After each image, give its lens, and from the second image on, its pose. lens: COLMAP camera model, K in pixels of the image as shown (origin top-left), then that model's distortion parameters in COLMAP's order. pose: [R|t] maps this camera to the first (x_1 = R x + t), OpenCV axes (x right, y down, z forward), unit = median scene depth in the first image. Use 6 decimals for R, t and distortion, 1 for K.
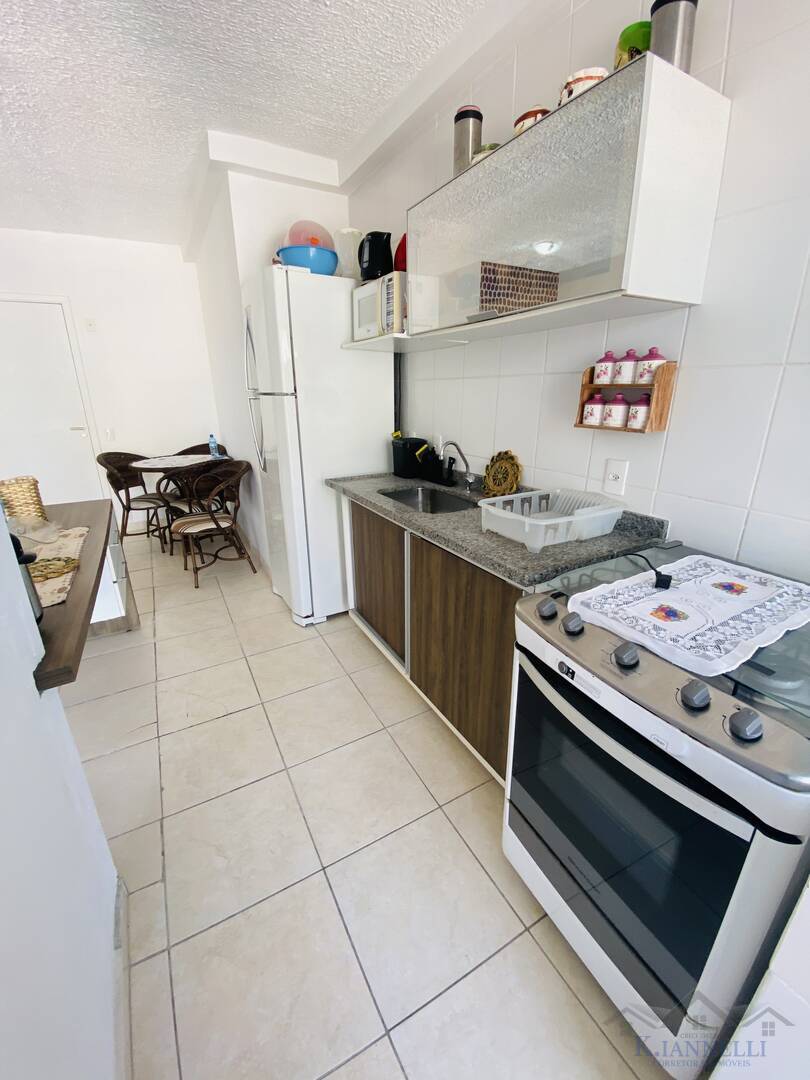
lens RADIAL K [[438.5, 0, 405.0], [0, 438.5, 540.0], [0, 0, 1]] dist [0.025315, -0.025129]
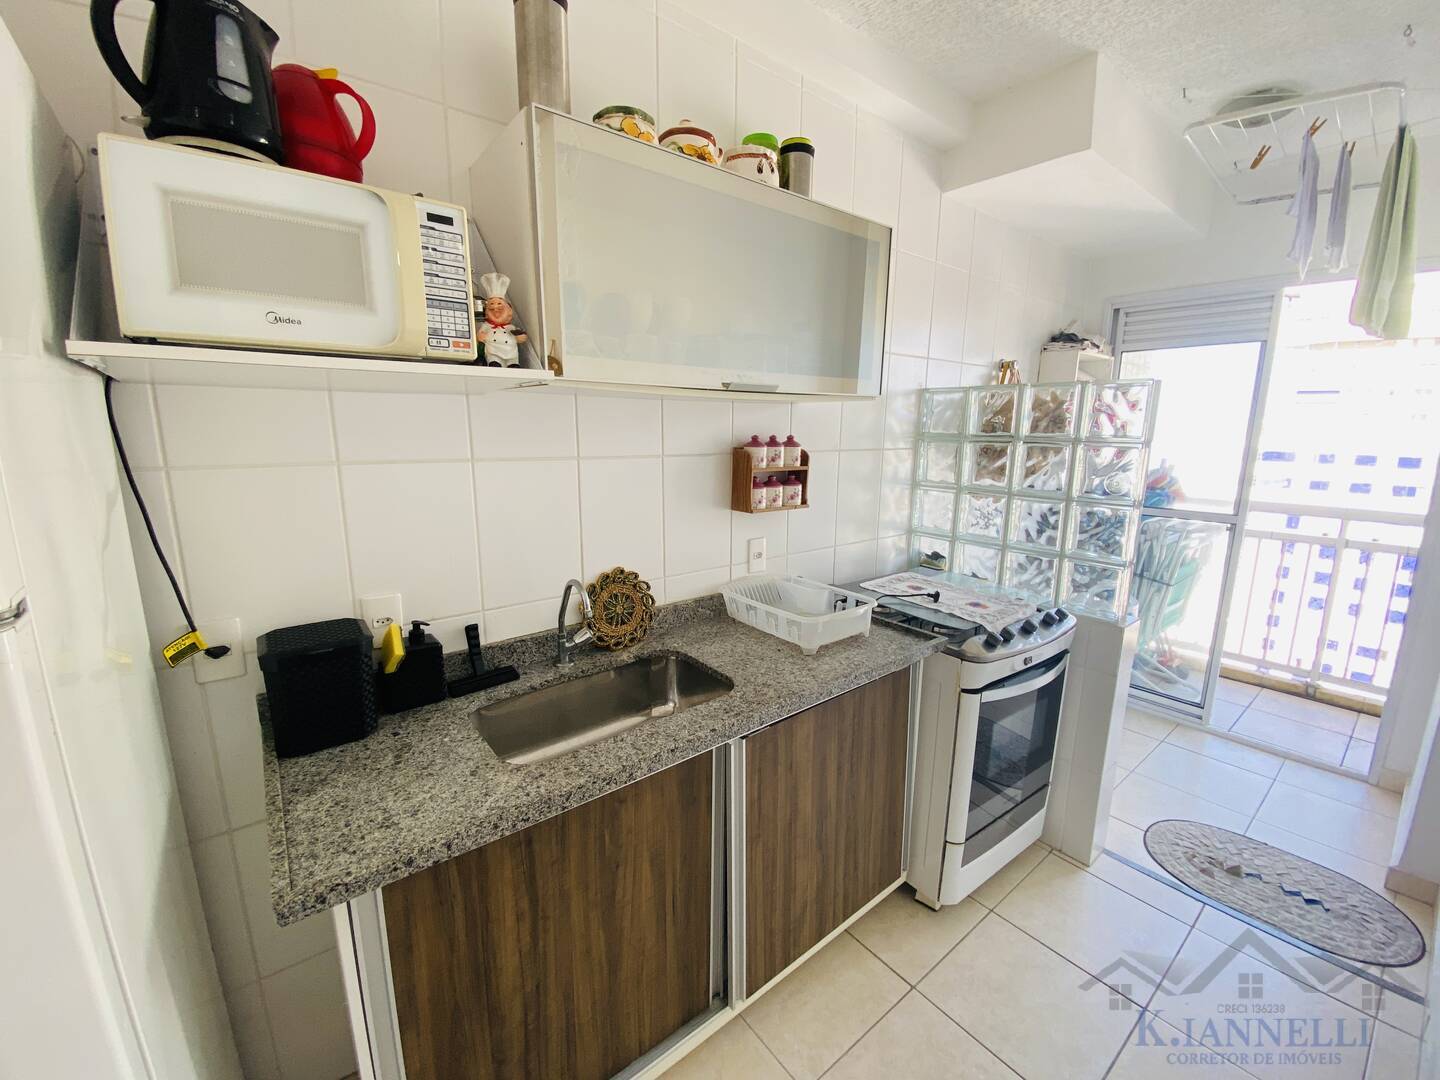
lens RADIAL K [[584.6, 0, 712.9], [0, 584.6, 541.8], [0, 0, 1]] dist [0.025315, -0.025129]
pose [[-0.160006, -0.190274, 0.968604, -0.815986], [0.309823, 0.921981, 0.232296, -0.535097], [-0.937234, 0.337264, -0.088571, 1.267120]]
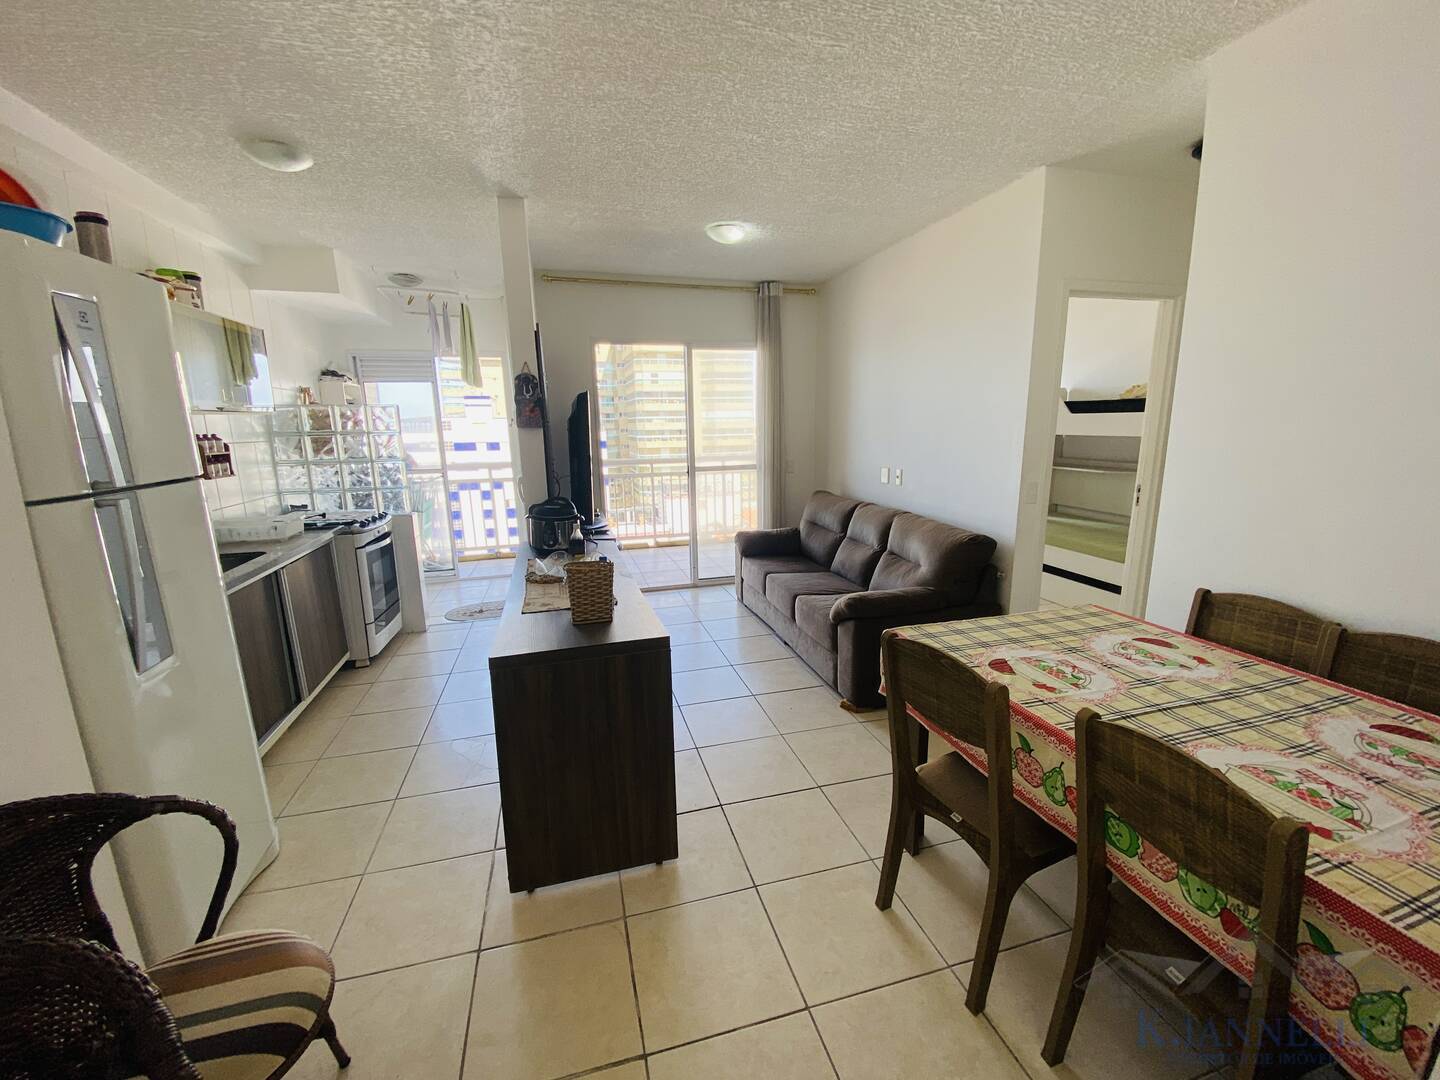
lens RADIAL K [[584.6, 0, 712.9], [0, 584.6, 541.8], [0, 0, 1]] dist [0.025315, -0.025129]
pose [[-0.967794, -0.028771, 0.250093, -1.951195], [0.101358, 0.864835, 0.491718, -0.955945], [-0.230436, 0.501231, -0.834066, 2.560647]]
